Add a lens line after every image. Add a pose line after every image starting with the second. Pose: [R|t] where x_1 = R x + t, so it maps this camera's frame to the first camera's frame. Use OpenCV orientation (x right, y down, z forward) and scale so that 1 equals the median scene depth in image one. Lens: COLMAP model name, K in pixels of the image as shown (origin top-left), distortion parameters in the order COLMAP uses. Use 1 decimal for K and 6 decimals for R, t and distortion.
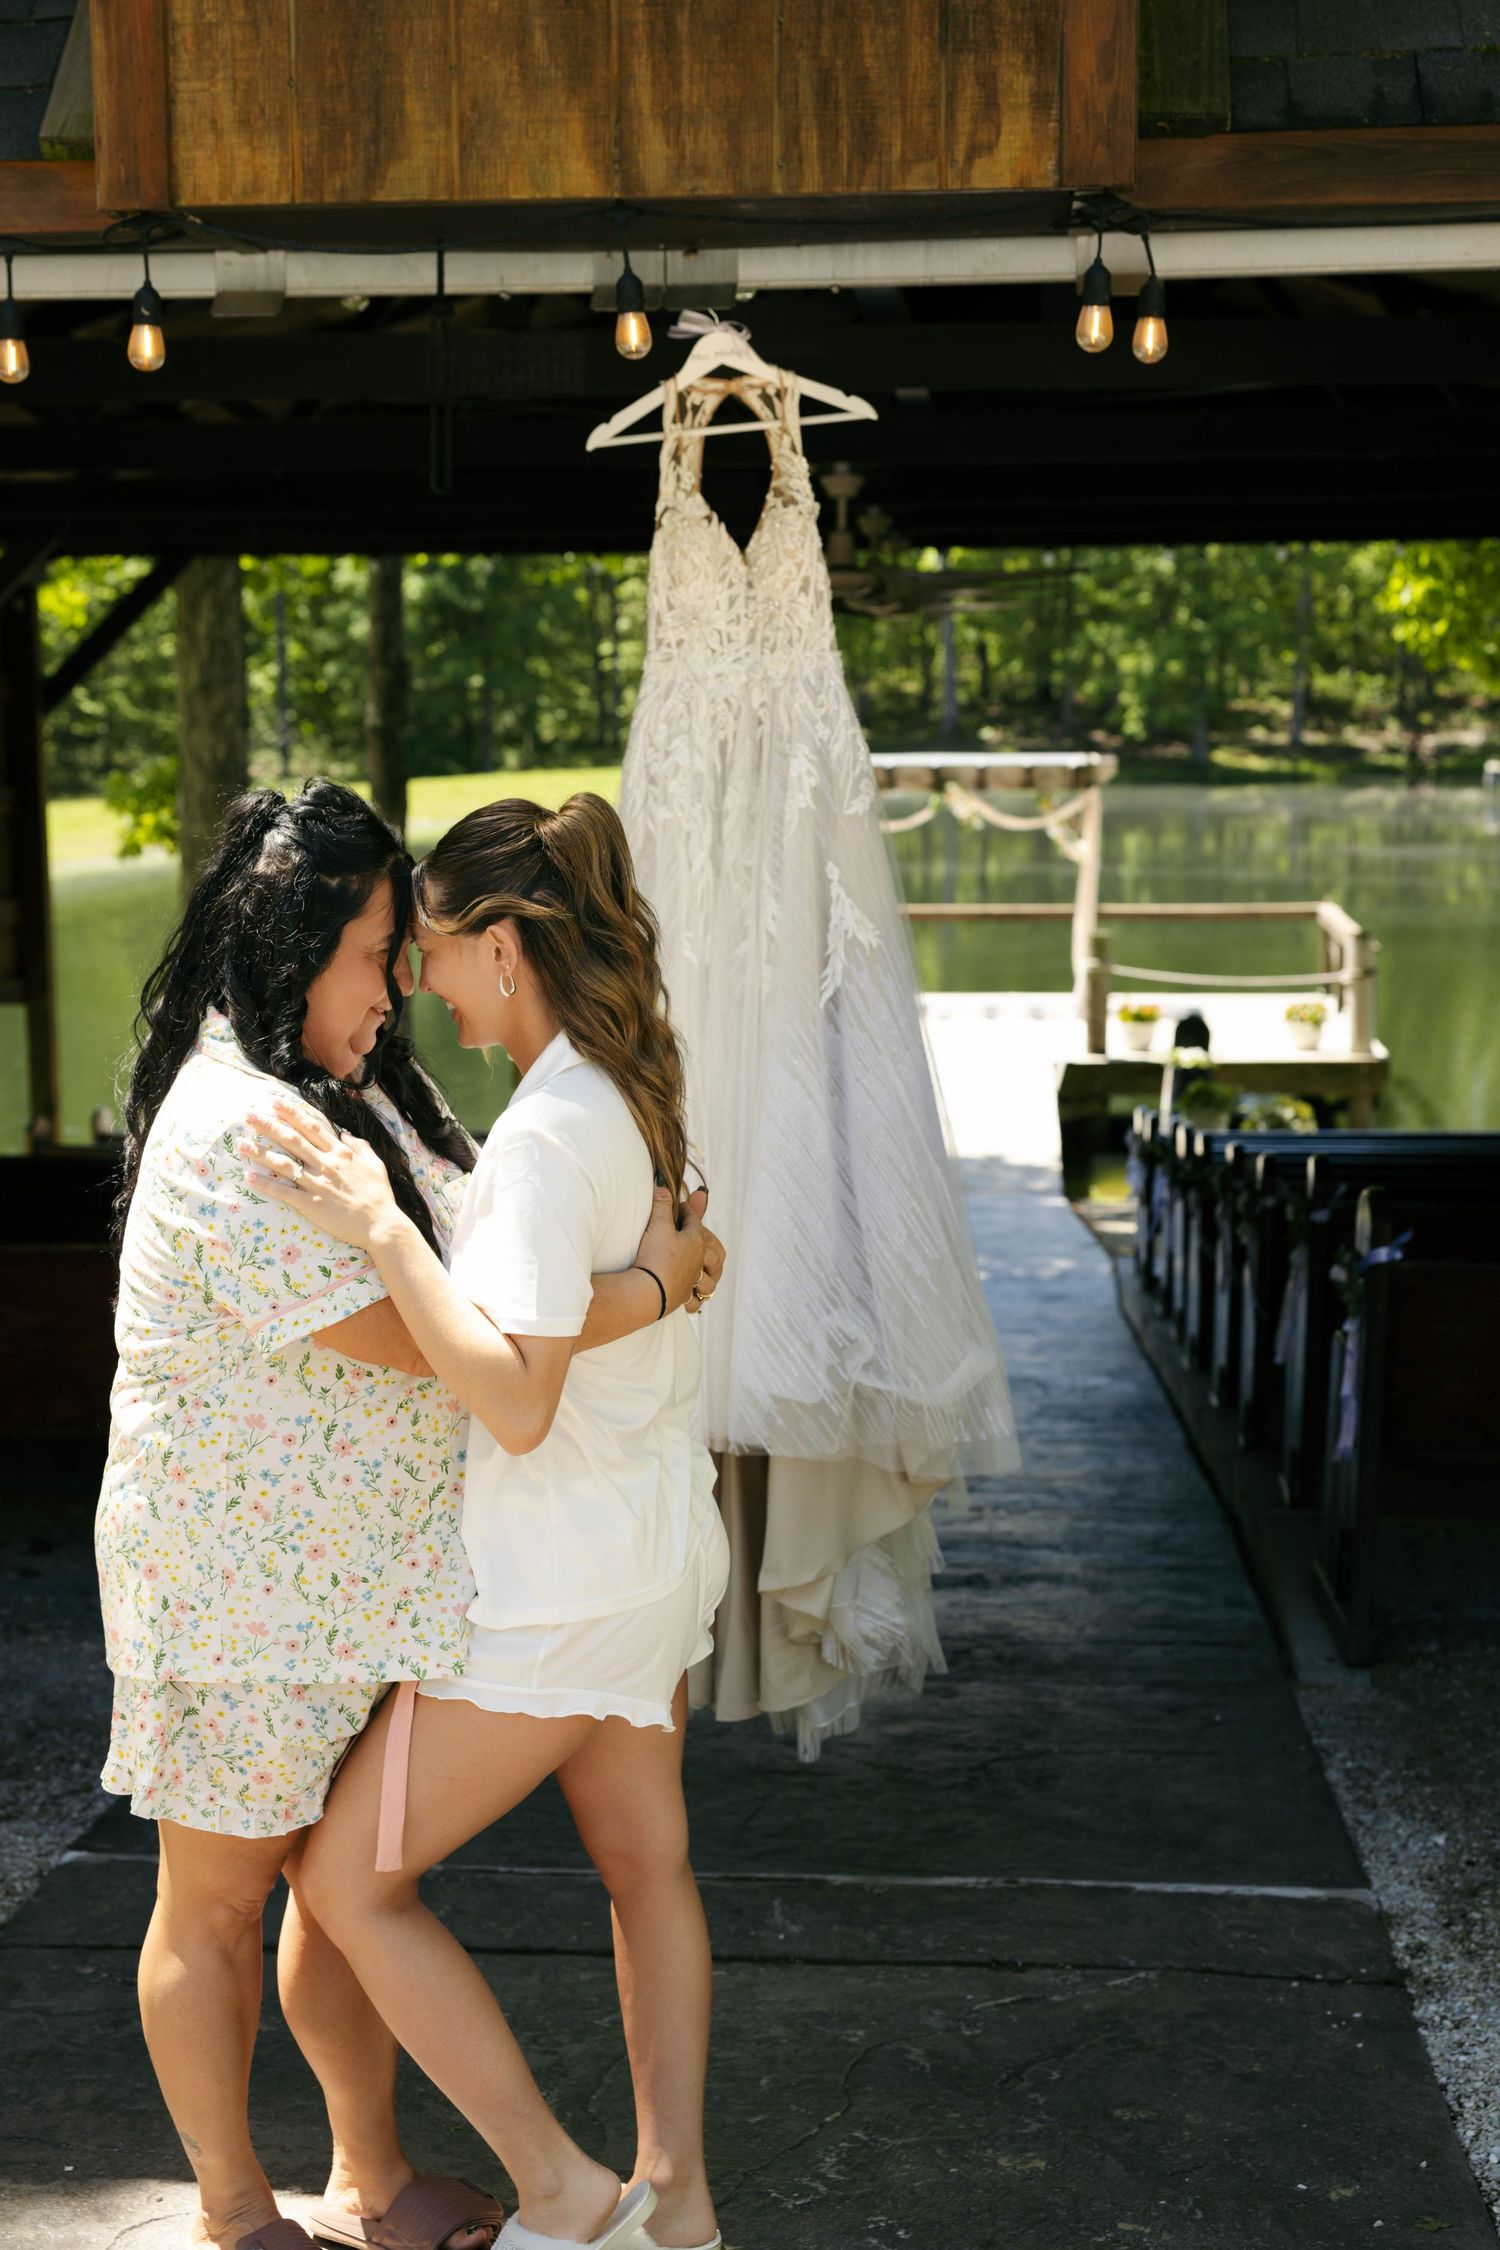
lens RADIAL K [[3091.6, 0, 760.8], [0, 3091.6, 1093.2], [0, 0, 1]] dist [0.017772, 0.000000]
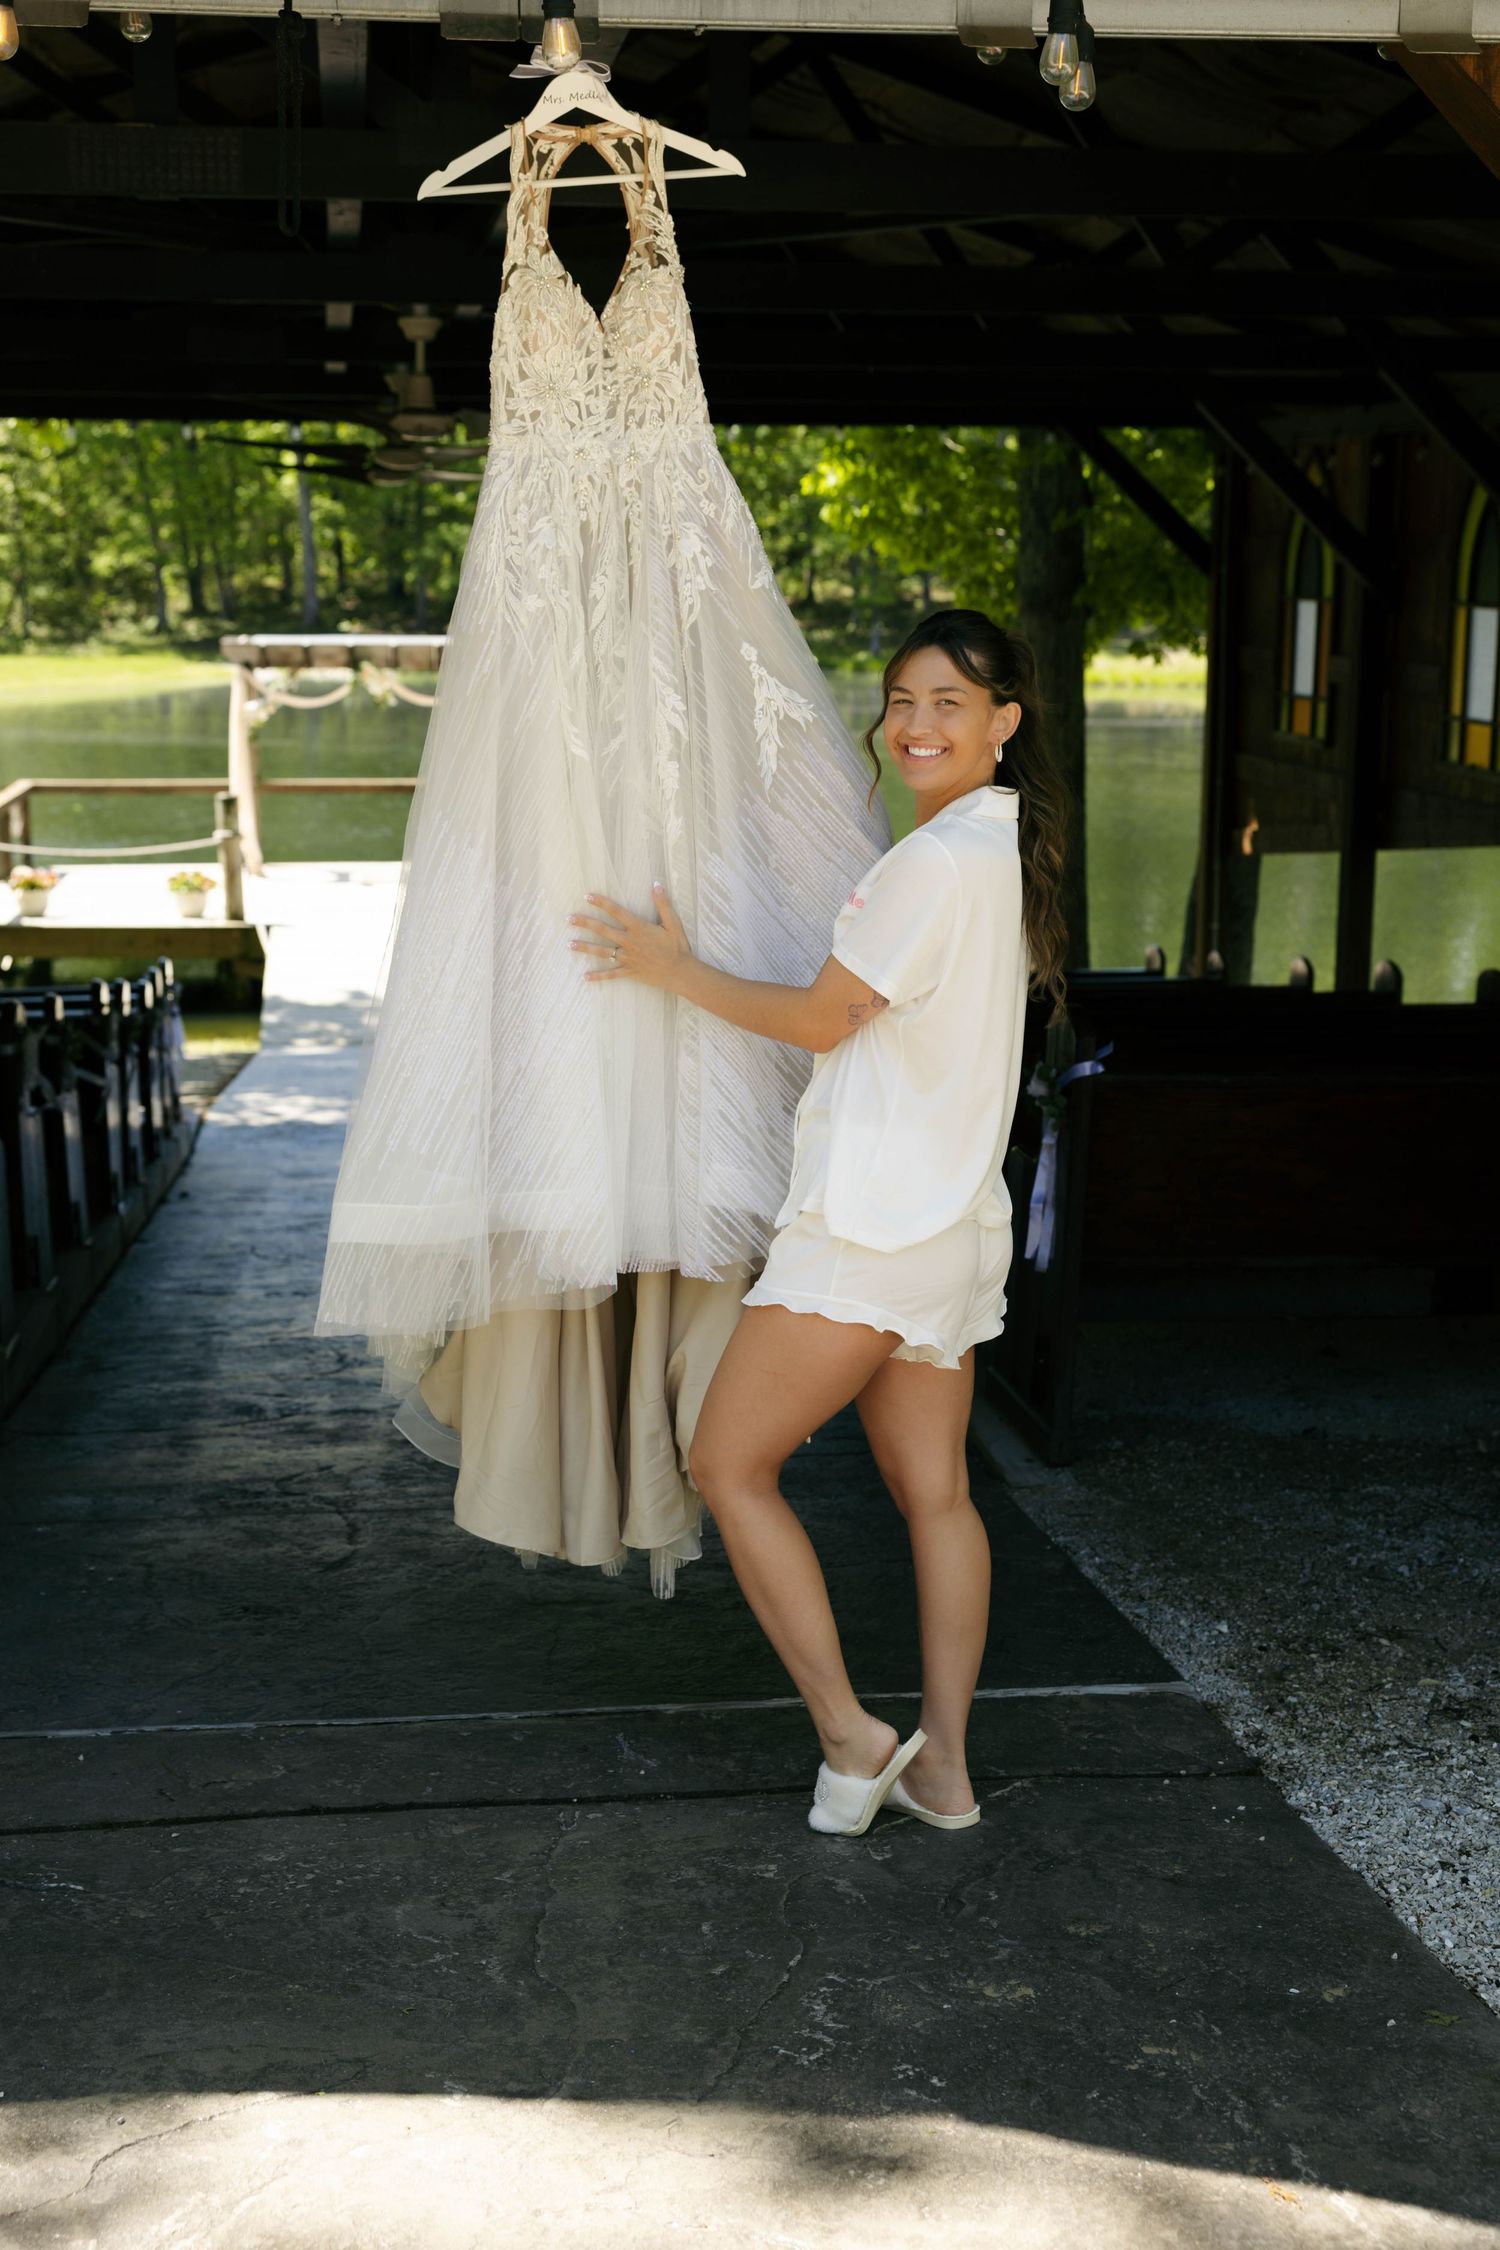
lens RADIAL K [[2815.4, 0, 723.3], [0, 2815.4, 1130.8], [0, 0, 1]] dist [0.006819, 0.000000]
pose [[0.978341, -0.027921, 0.205109, -0.145793], [0.015545, 0.997974, 0.061703, 0.017797], [-0.206416, -0.057178, 0.976792, 0.145174]]
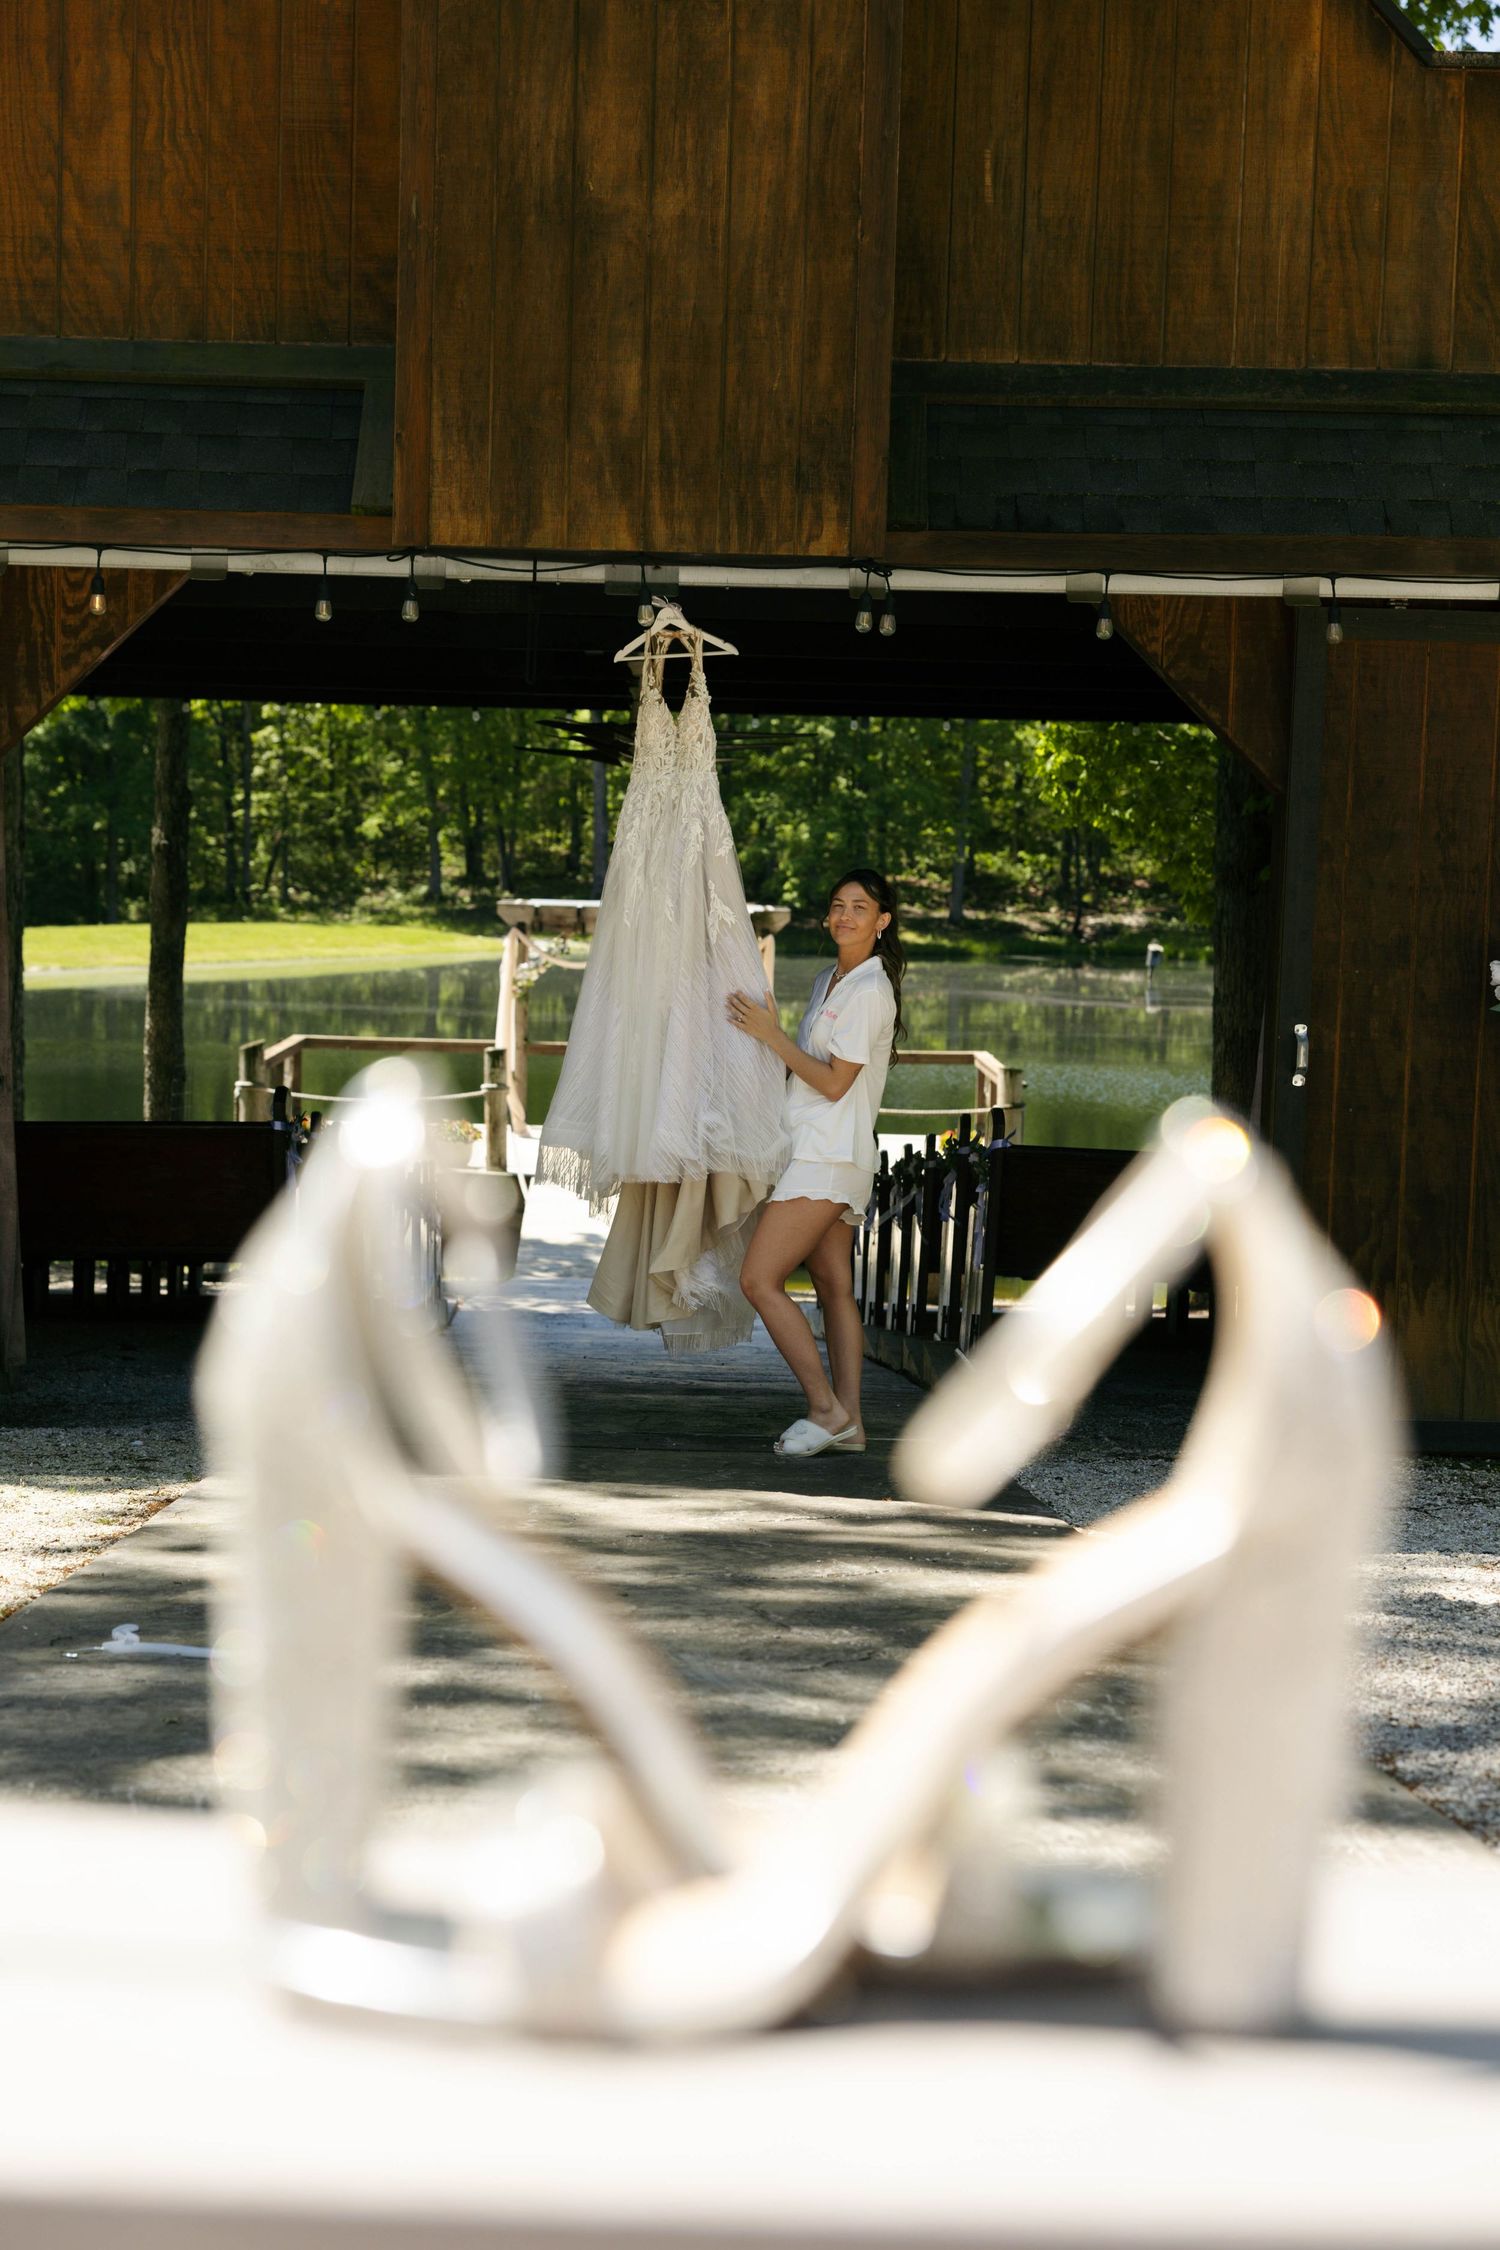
lens RADIAL K [[3354.7, 0, 706.8], [0, 3354.7, 1137.9], [0, 0, 1]] dist [0.031043, 0.000000]
pose [[0.994855, 0.025686, 0.098001, -0.181798], [-0.021195, 0.998689, -0.046589, 0.182501], [-0.099070, 0.044272, 0.994095, -1.064781]]
